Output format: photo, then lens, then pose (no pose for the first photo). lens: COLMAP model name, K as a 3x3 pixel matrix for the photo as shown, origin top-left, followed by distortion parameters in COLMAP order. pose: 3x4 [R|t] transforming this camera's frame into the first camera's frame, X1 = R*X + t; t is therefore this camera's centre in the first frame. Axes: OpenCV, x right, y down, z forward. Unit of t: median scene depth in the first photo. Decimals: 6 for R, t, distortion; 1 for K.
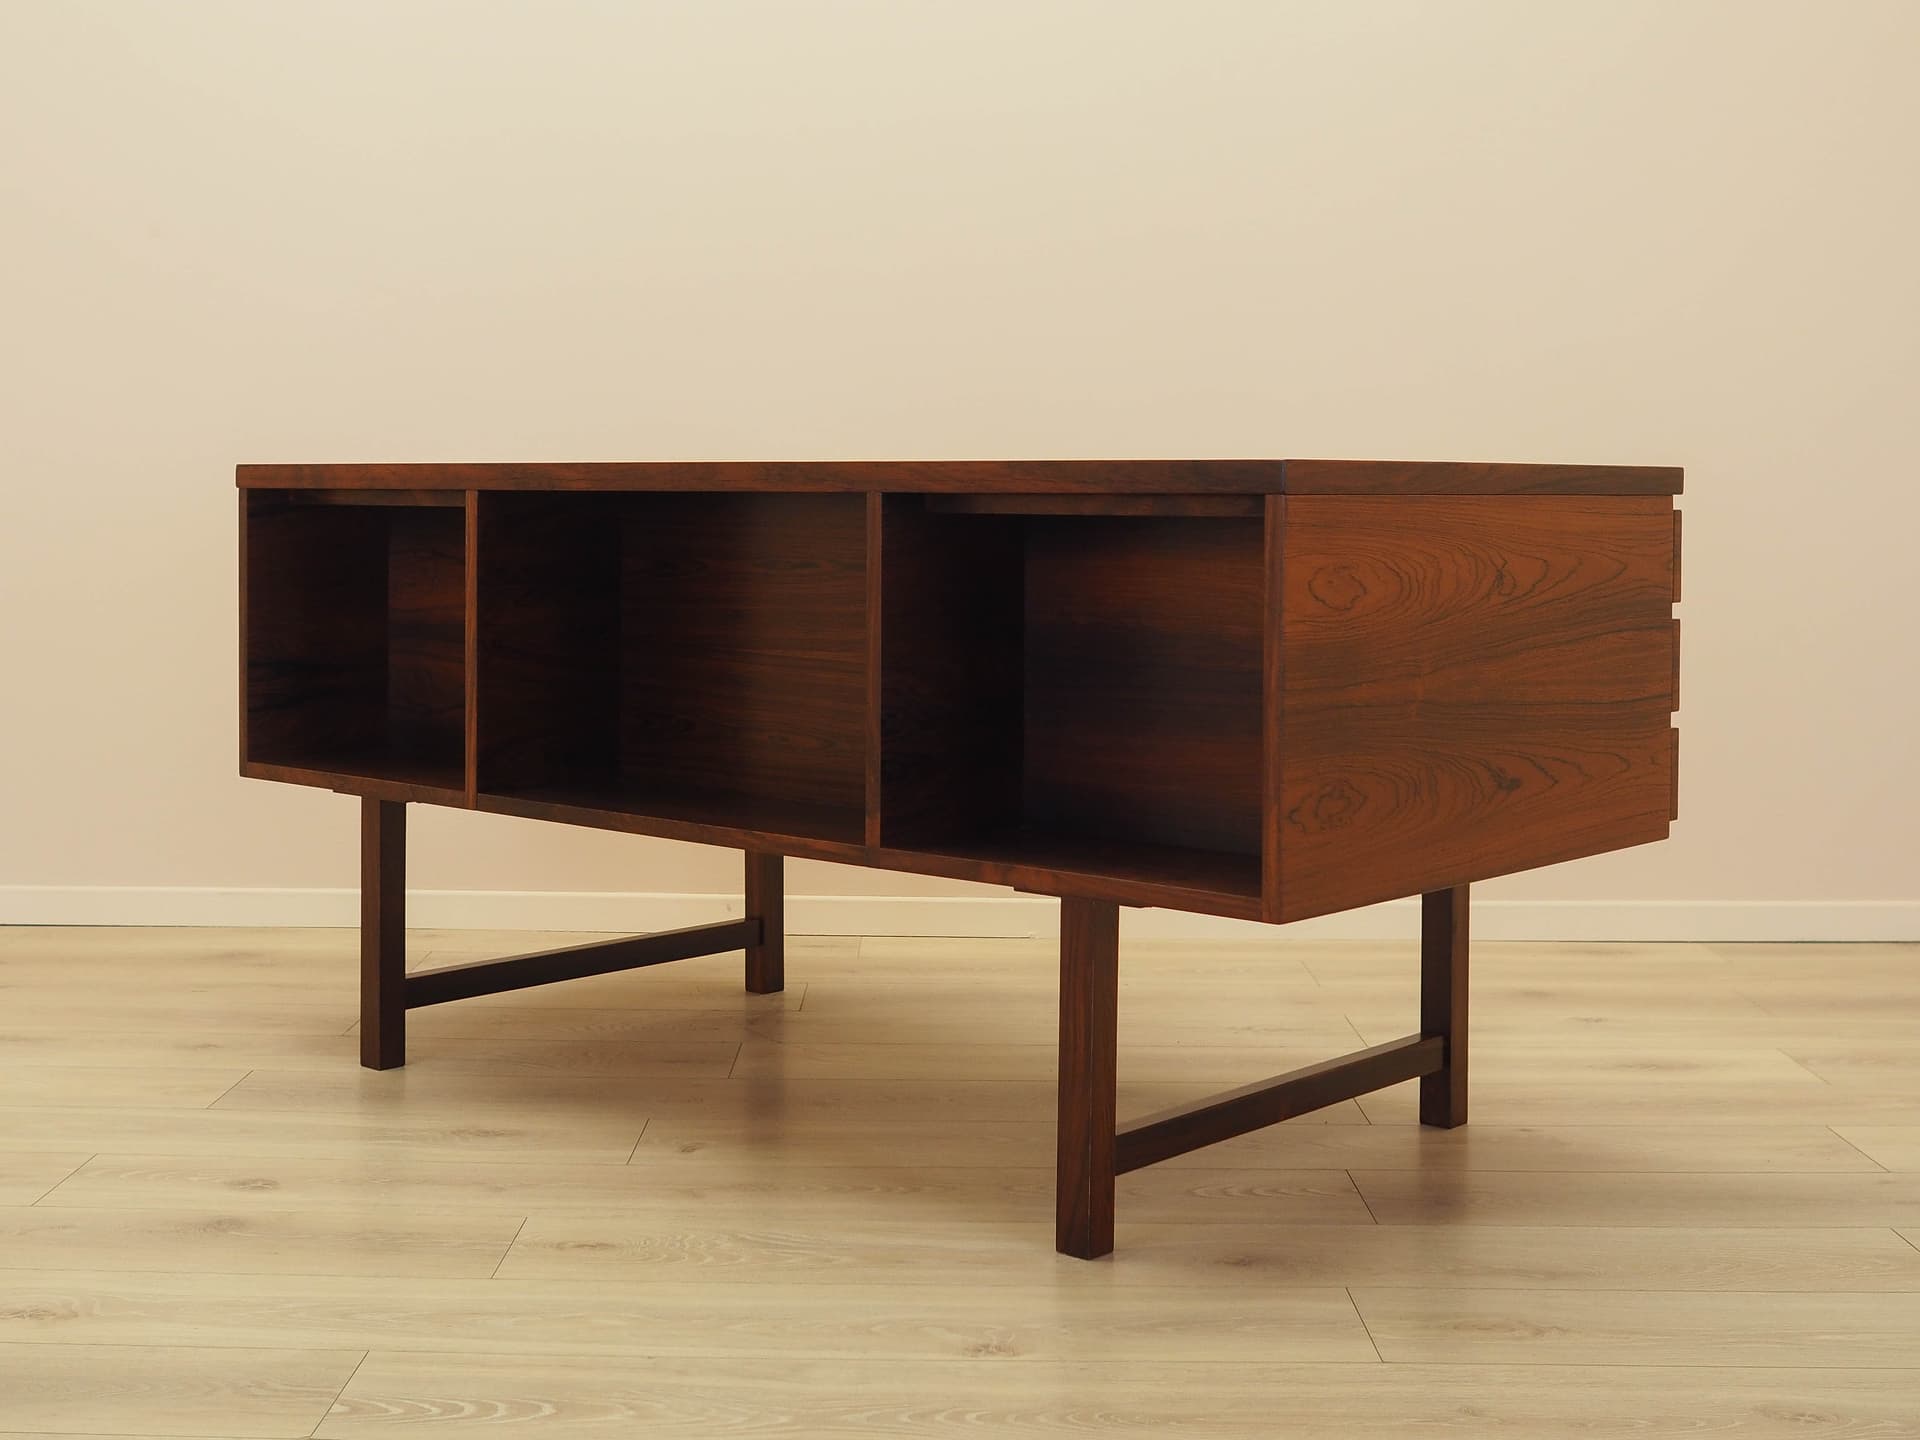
lens RADIAL K [[2170.7, 0, 911.1], [0, 2170.7, 640.5], [0, 0, 1]] dist [-0.035186, 0.021589]
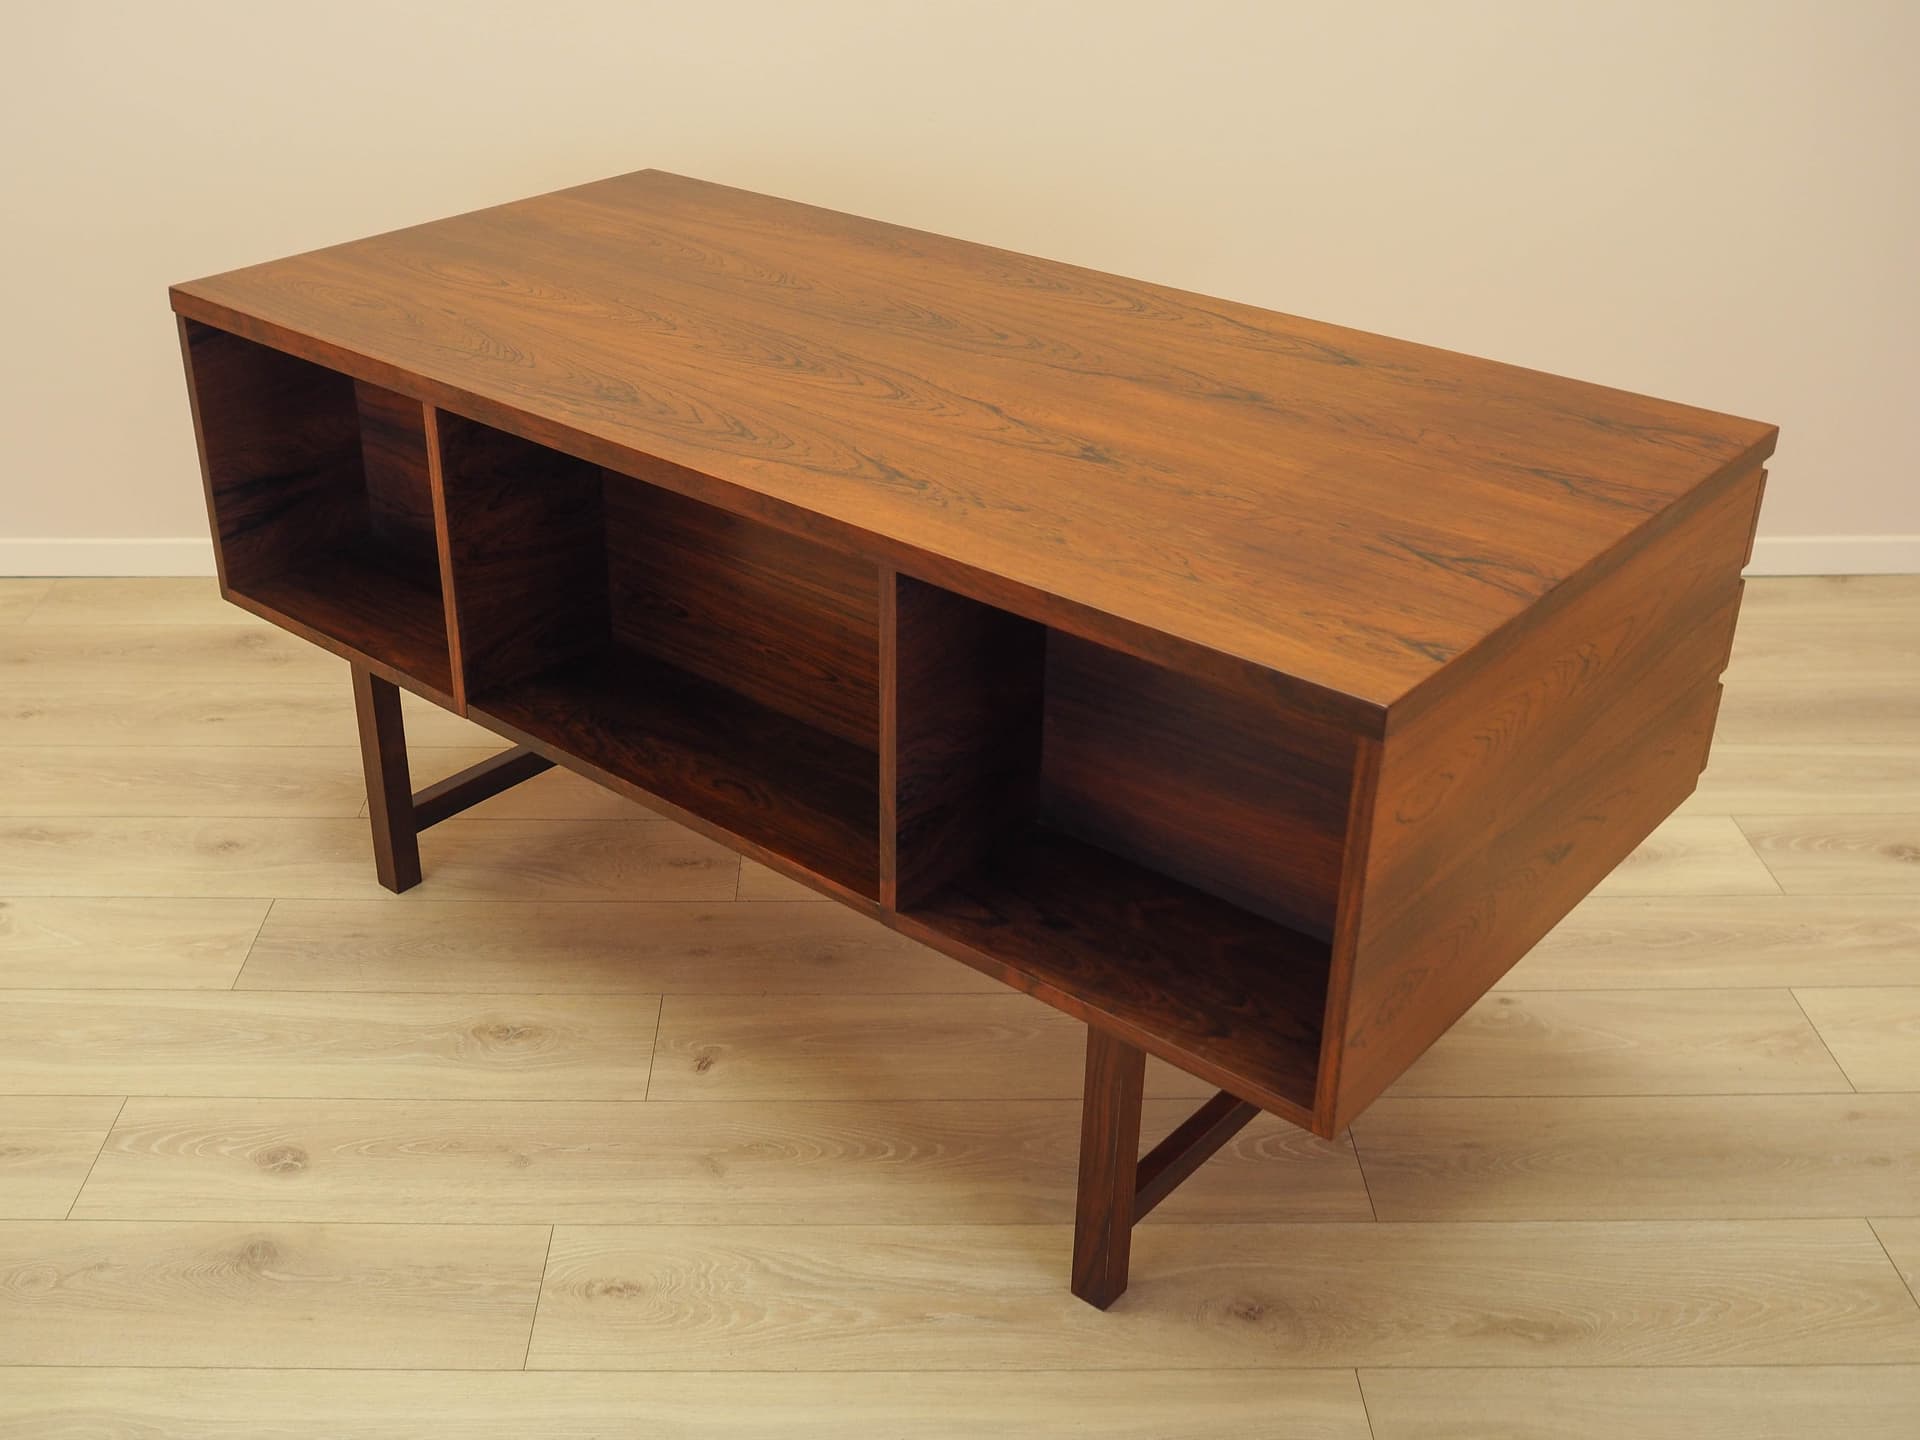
lens RADIAL K [[1909.0, 0, 917.4], [0, 1909.0, 838.7], [0, 0, 1]] dist [-0.021759, 0.001332]
pose [[0.999767, -0.011453, 0.018286, -0.020545], [0.003397, 0.920478, 0.390779, -0.273874], [-0.021308, -0.390626, 0.920303, 0.252180]]
